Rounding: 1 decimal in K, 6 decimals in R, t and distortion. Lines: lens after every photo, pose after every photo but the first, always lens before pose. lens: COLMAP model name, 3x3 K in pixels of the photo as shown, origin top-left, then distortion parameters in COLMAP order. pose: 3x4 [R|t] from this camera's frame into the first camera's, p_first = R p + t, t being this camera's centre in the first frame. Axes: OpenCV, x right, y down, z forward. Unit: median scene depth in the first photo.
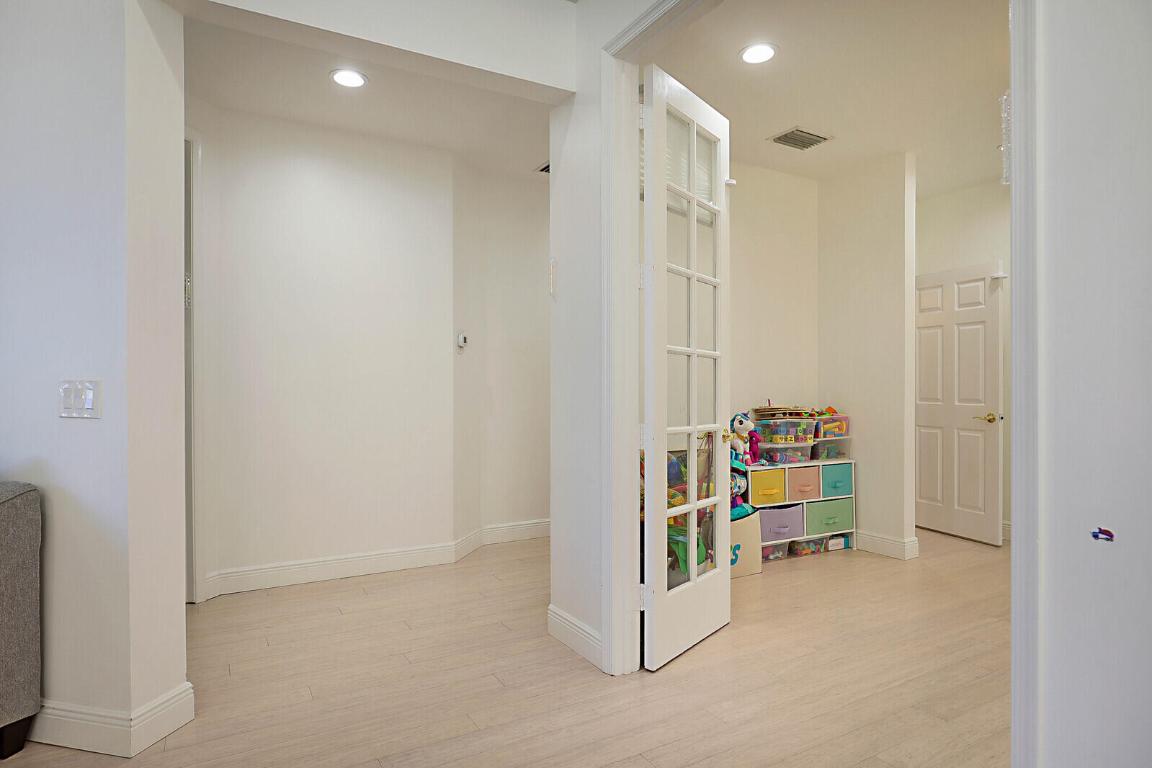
lens RADIAL K [[658.9, 0, 569.9], [0, 658.9, 388.3], [0, 0, 1]] dist [-0.008595, -0.000130]
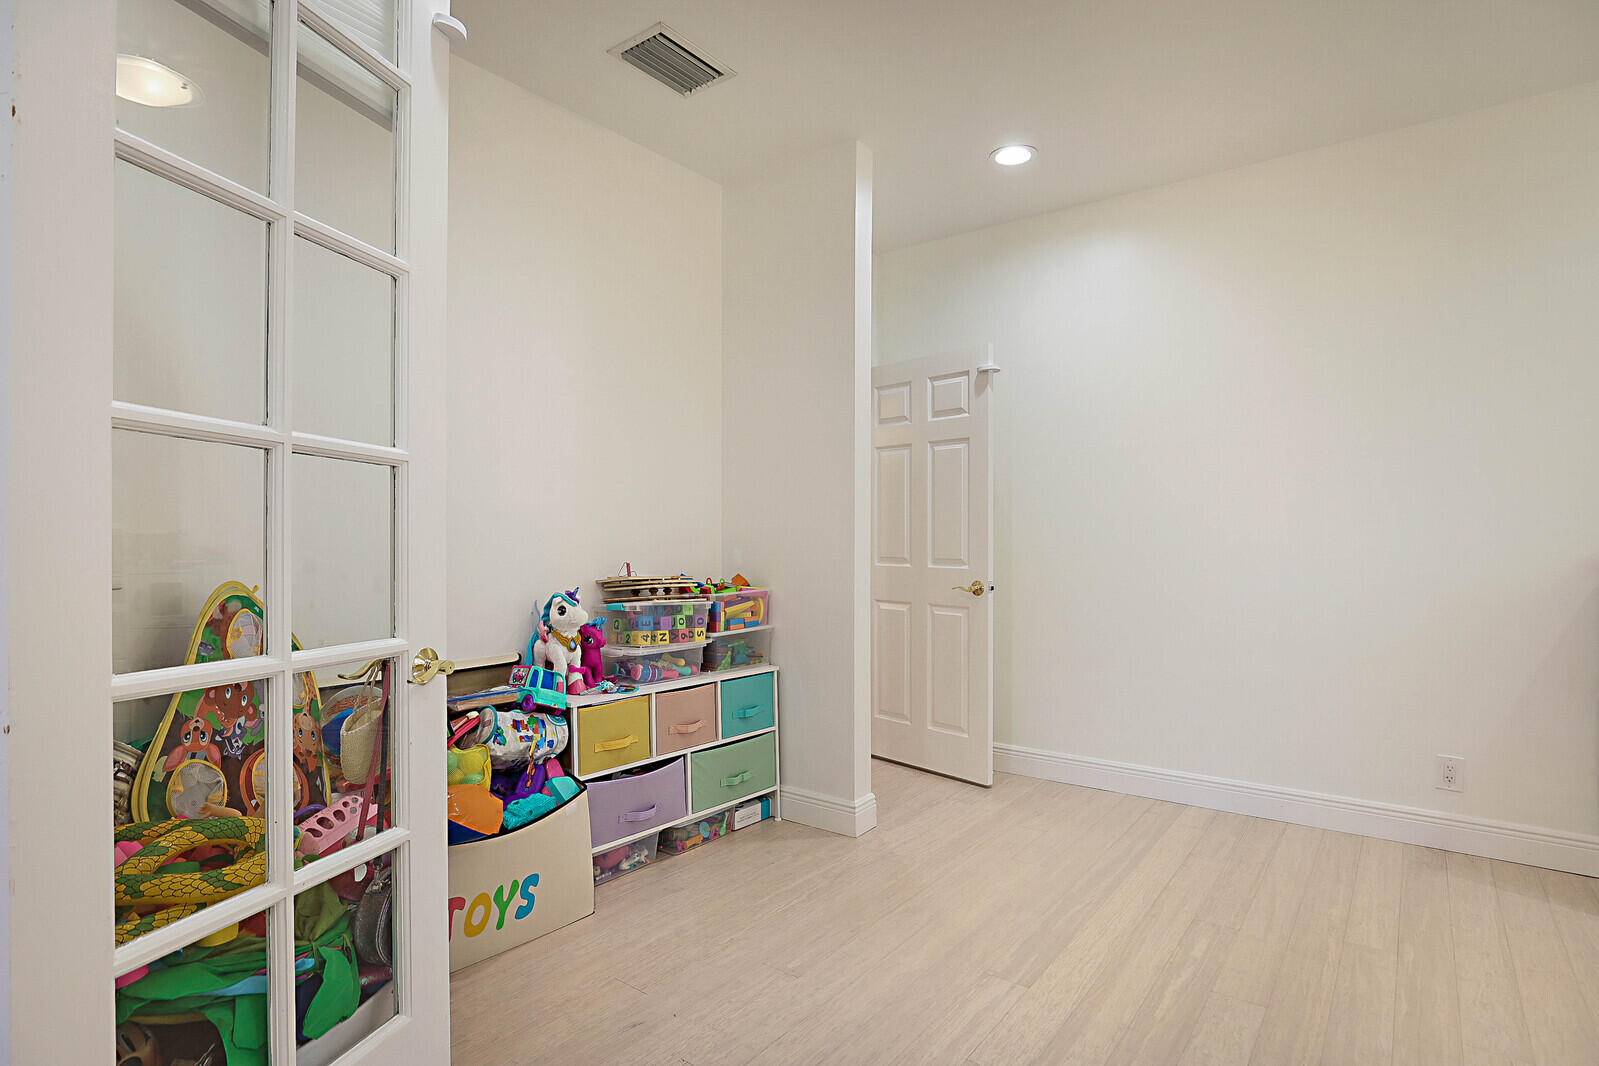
lens RADIAL K [[832.4, 0, 797.1], [0, 832.4, 542.0], [0, 0, 1]] dist [0.002333, -0.000753]
pose [[0.926322, -0.001224, 0.376732, 0.176747], [0.001105, 0.999999, 0.000531, -0.000776], [-0.376732, -0.000076, 0.926322, 0.322275]]
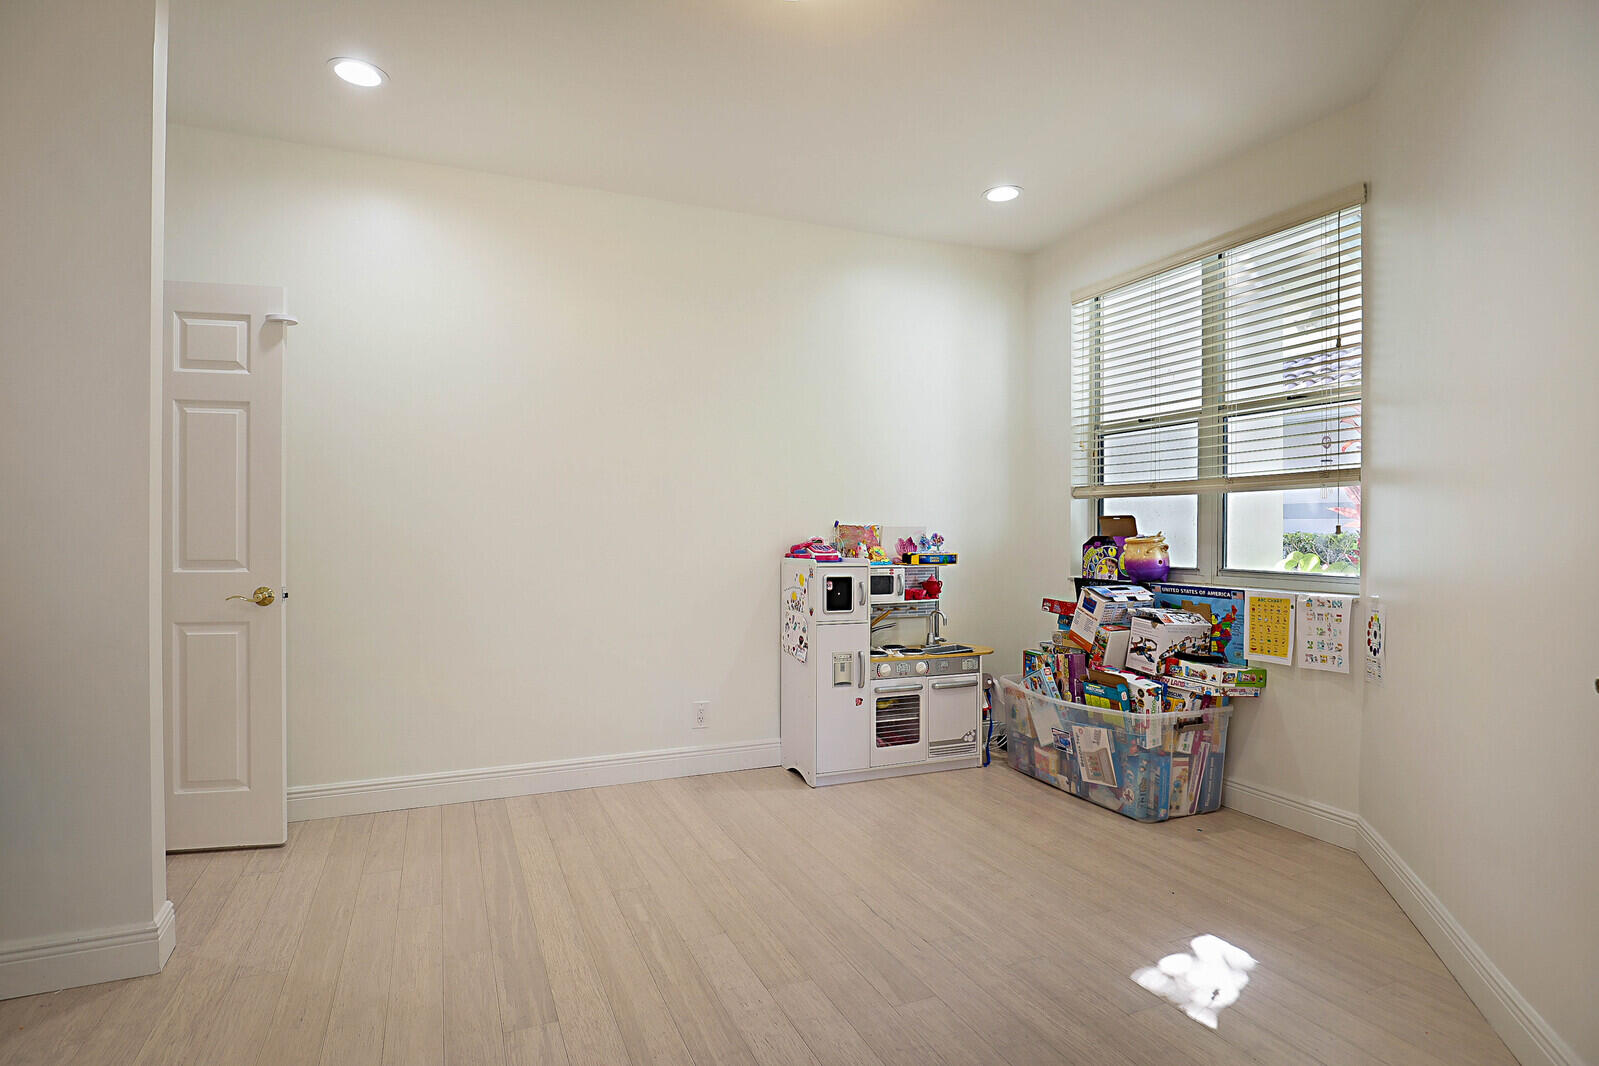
lens RADIAL K [[832.4, 0, 794.6], [0, 832.4, 542.3], [0, 0, 1]] dist [0.002333, -0.000753]
pose [[0.129487, -0.002554, 0.991578, 0.062382], [0.001710, 0.999996, 0.002353, 0.003030], [-0.991580, 0.001391, 0.129491, 0.534530]]
